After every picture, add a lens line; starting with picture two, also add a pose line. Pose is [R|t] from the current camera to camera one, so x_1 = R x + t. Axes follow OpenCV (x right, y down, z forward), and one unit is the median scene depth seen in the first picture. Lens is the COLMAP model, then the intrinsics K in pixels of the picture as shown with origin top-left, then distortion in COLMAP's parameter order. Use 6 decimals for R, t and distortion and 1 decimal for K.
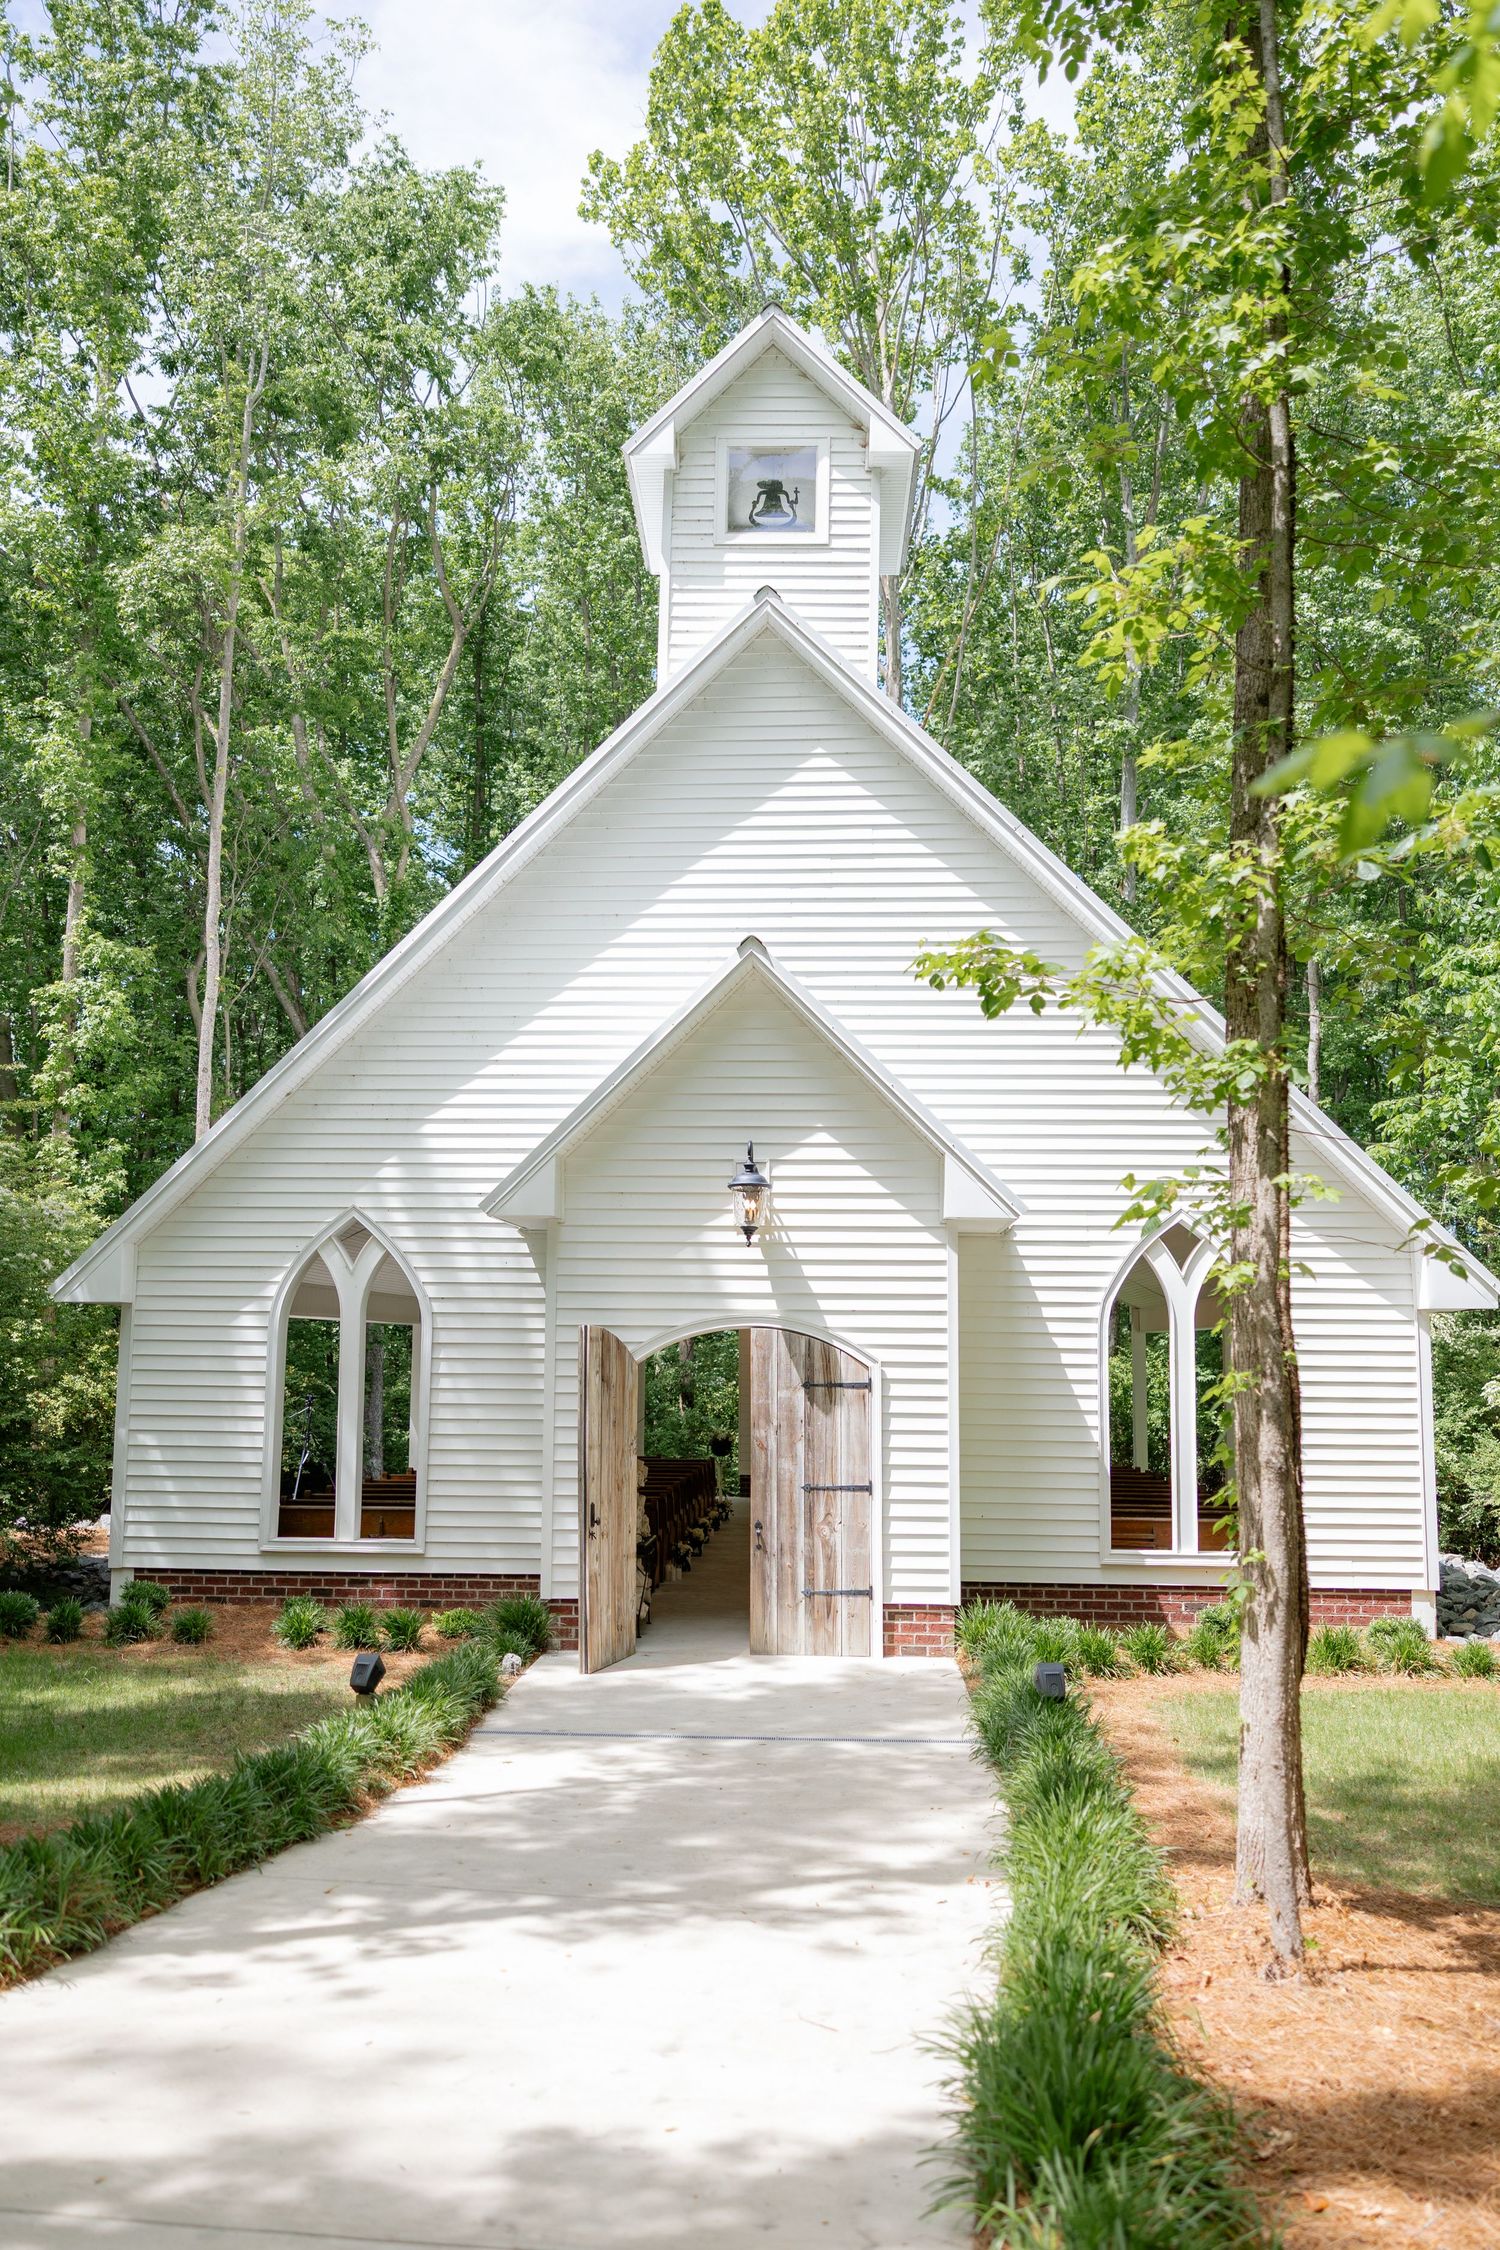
lens RADIAL K [[1797.4, 0, 742.7], [0, 1797.4, 1127.8], [0, 0, 1]] dist [0.007426, -0.005026]
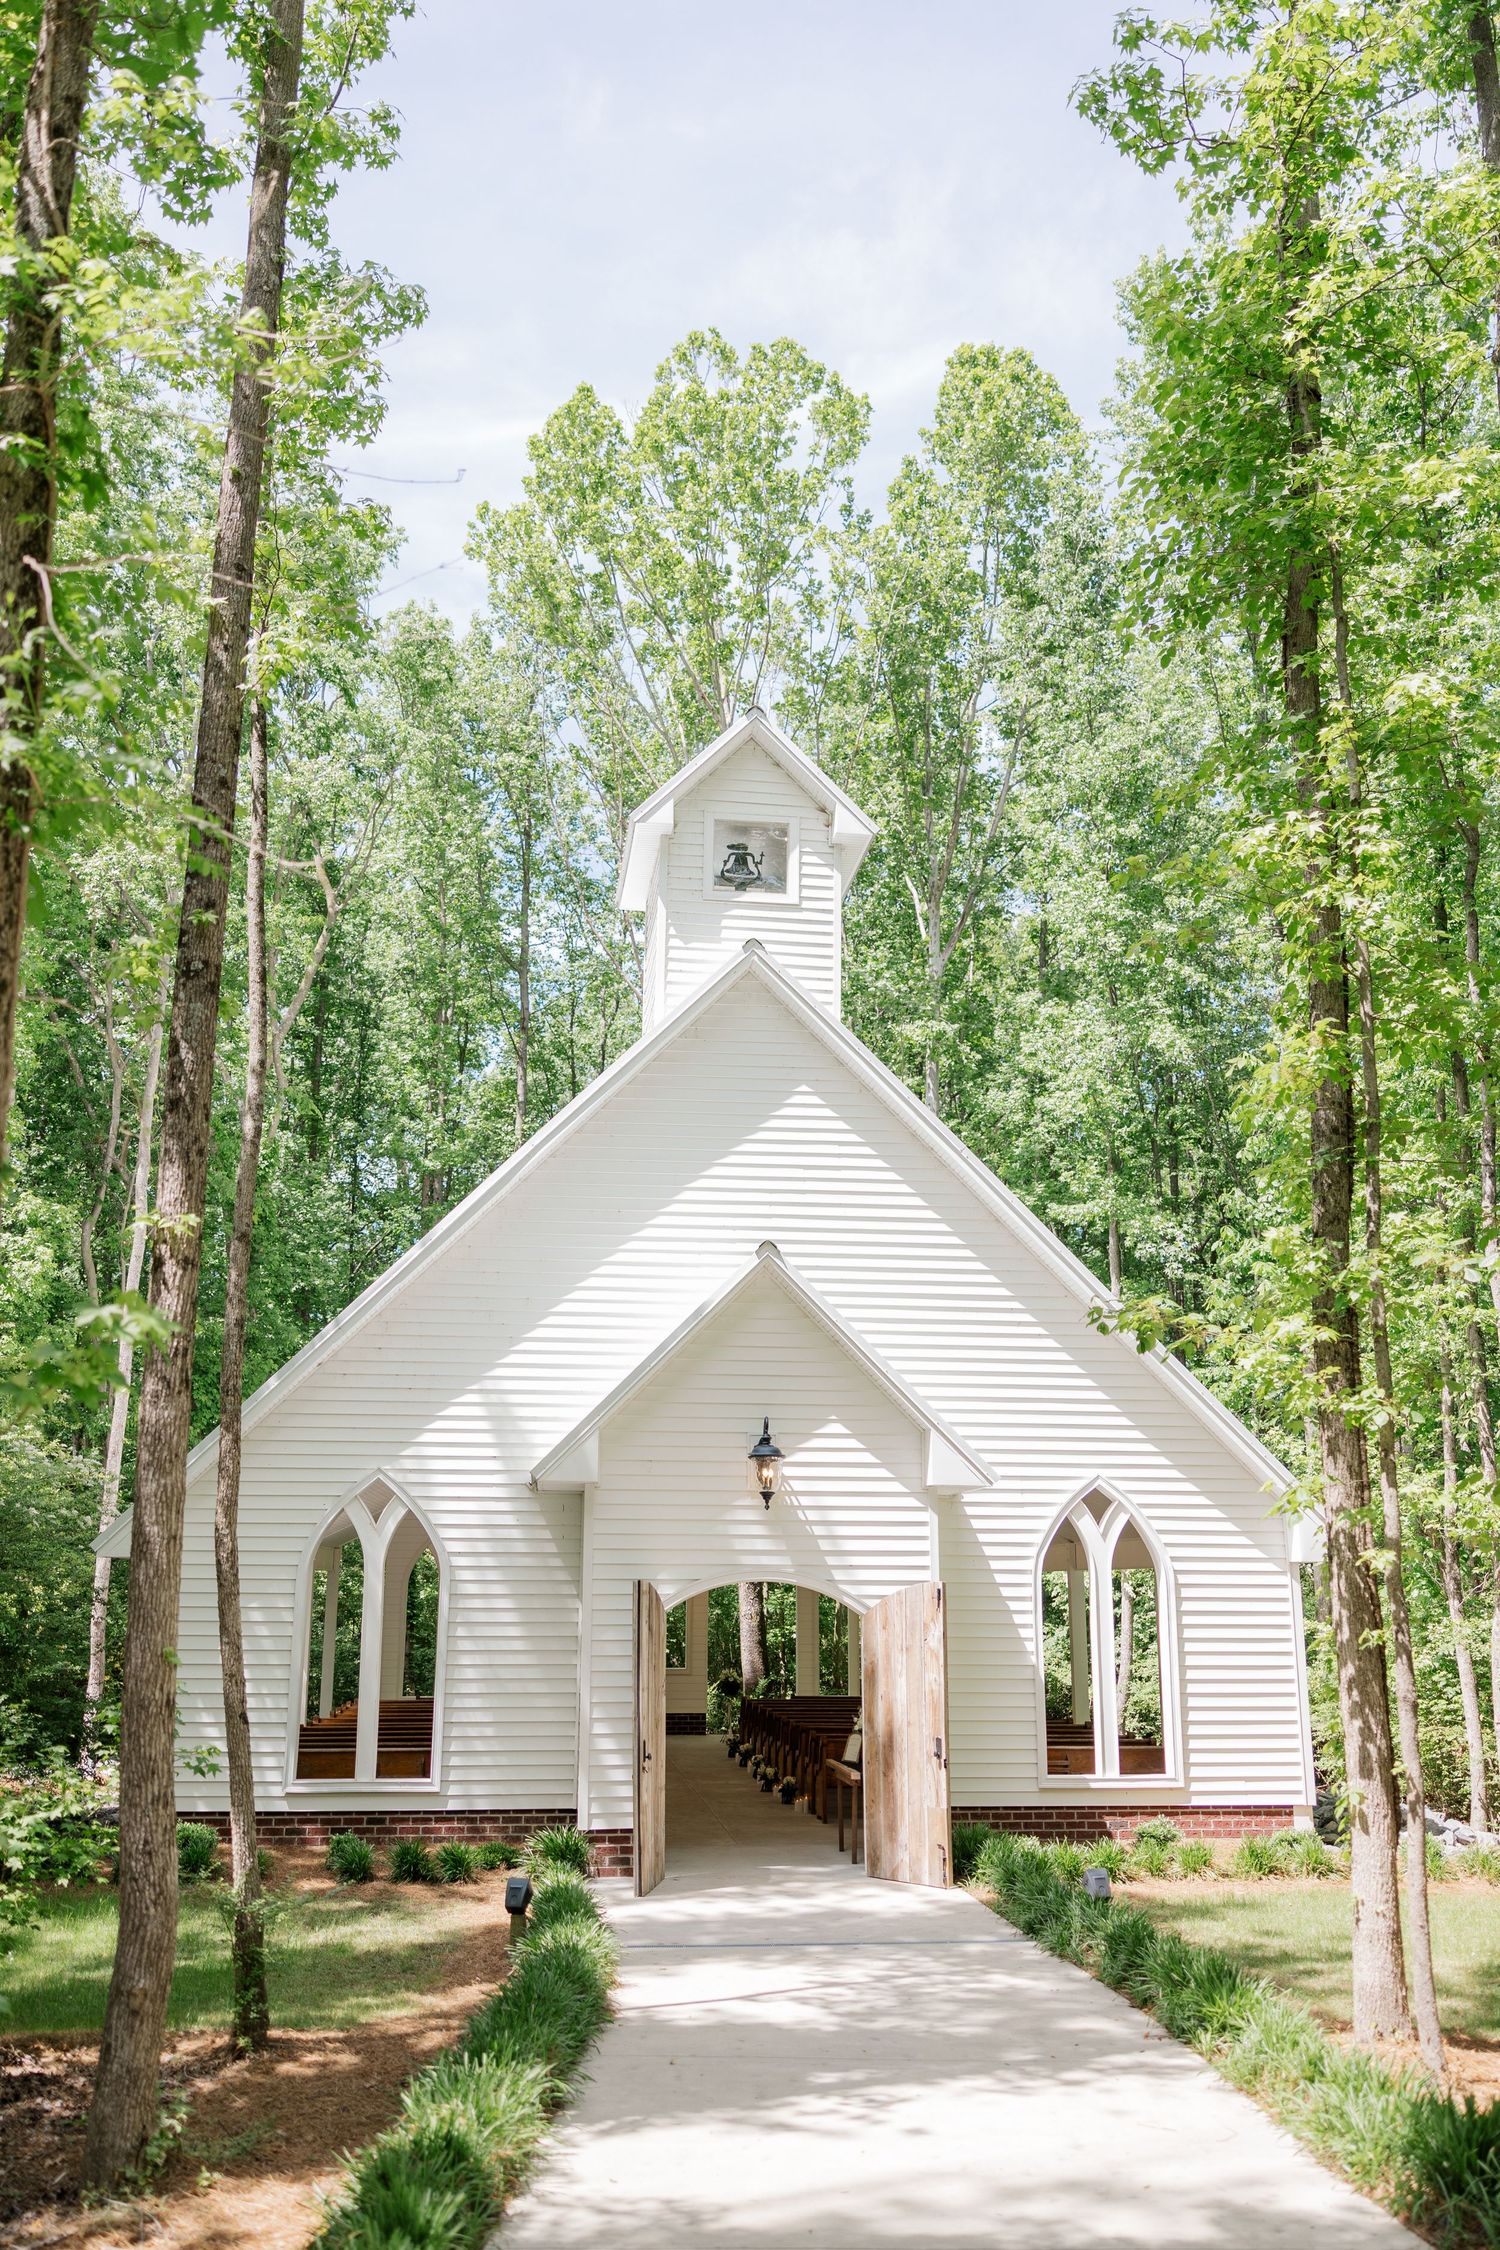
lens RADIAL K [[1797.4, 0, 691.8], [0, 1797.4, 1134.2], [0, 0, 1]] dist [0.007426, -0.005026]
pose [[0.987518, 0.034680, 0.153638, -0.198957], [-0.015897, 0.992423, -0.121839, -0.027674], [-0.156700, 0.117876, 0.980587, -0.136052]]
